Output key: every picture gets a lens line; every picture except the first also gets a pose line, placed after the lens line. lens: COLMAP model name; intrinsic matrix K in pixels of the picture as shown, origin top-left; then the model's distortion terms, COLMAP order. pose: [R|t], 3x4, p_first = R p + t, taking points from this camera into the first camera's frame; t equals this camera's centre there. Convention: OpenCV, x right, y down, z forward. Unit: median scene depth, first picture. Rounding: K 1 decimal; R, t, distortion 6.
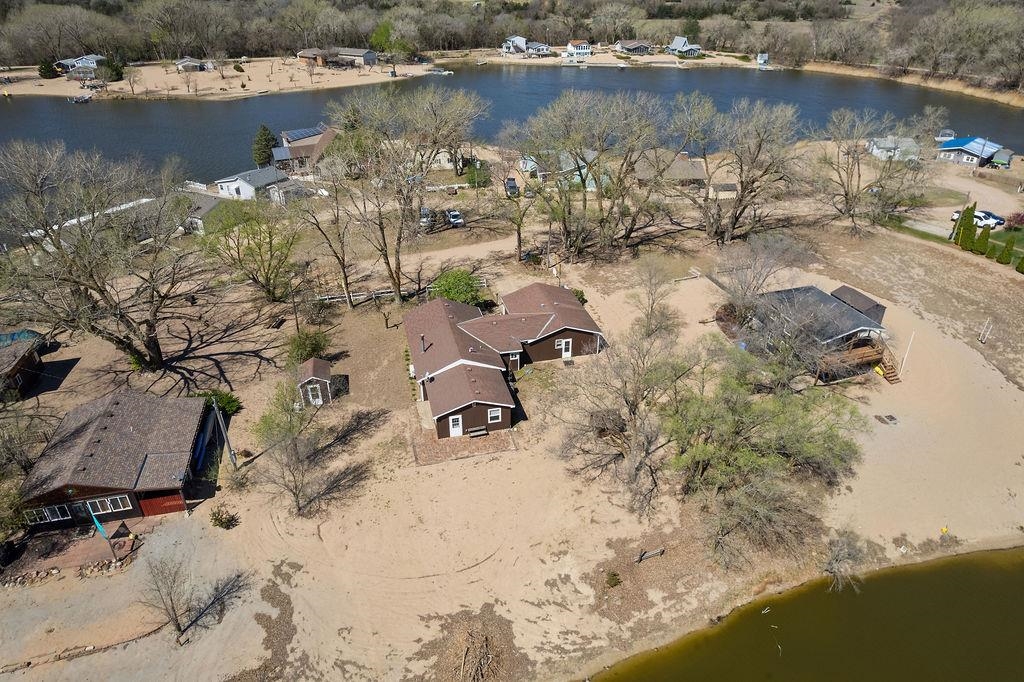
lens RADIAL K [[655.8, 0, 517.7], [0, 655.8, 341.8], [0, 0, 1]] dist [-0.063969, 0.045823]
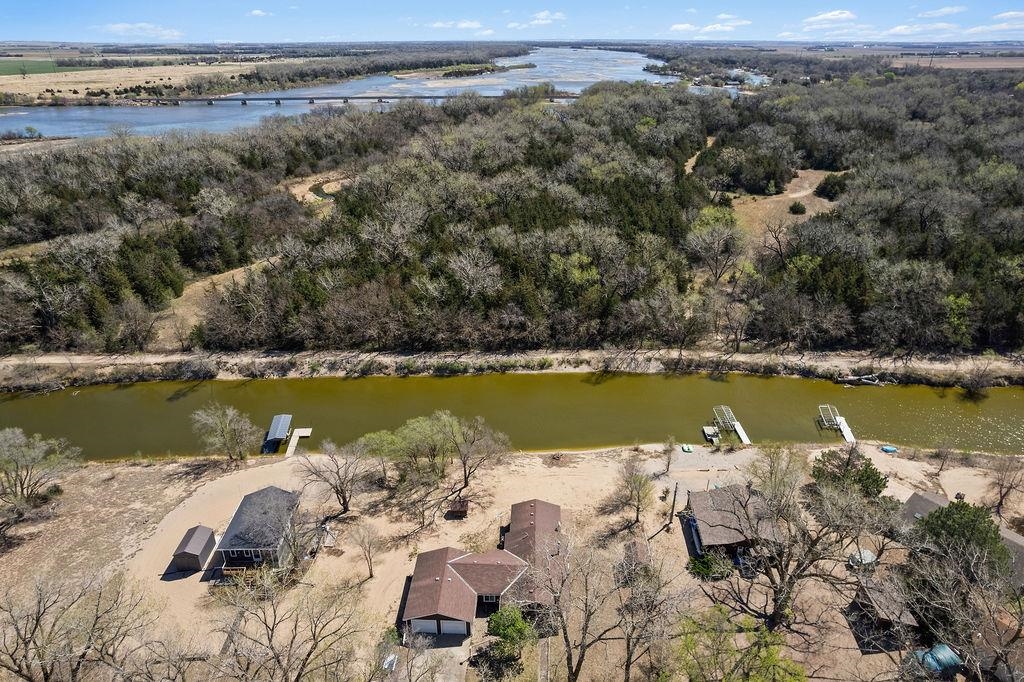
lens RADIAL K [[655.8, 0, 509.2], [0, 655.8, 343.4], [0, 0, 1]] dist [-0.063969, 0.045823]
pose [[-0.957754, -0.119997, 0.261358, -0.404998], [0.146896, 0.577173, 0.803301, -1.560642], [-0.247243, 0.807758, -0.535162, 1.628262]]
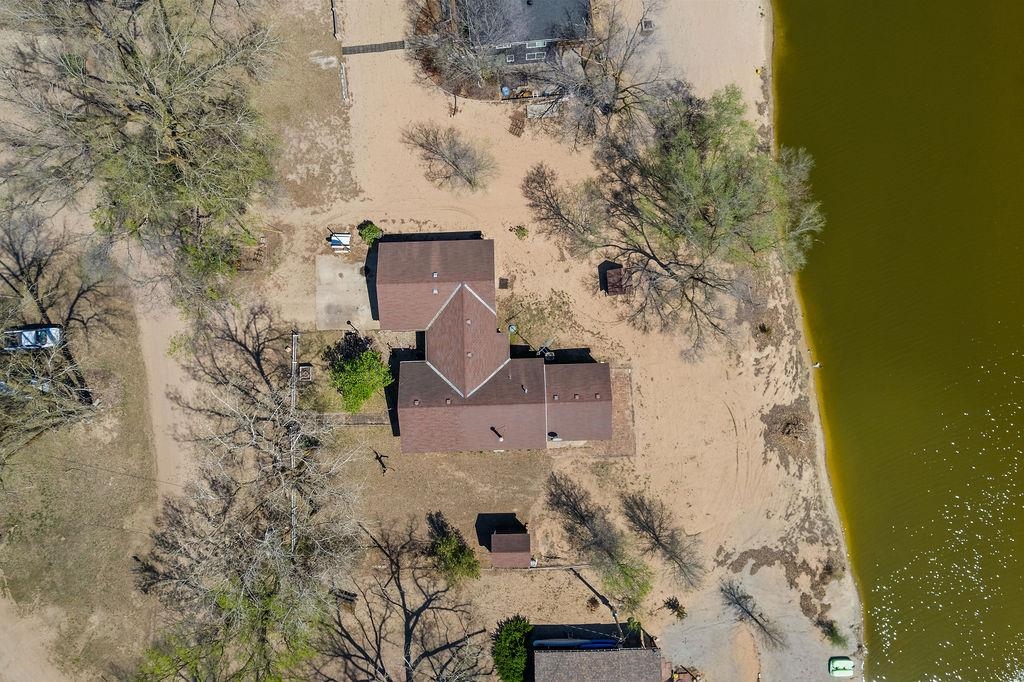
lens RADIAL K [[655.8, 0, 515.3], [0, 655.8, 335.1], [0, 0, 1]] dist [-0.063969, 0.045823]
pose [[0.218014, -0.973892, 0.063276, -0.063555], [0.493530, 0.165951, 0.853749, -0.943800], [-0.841961, -0.154901, 0.516825, 0.600730]]
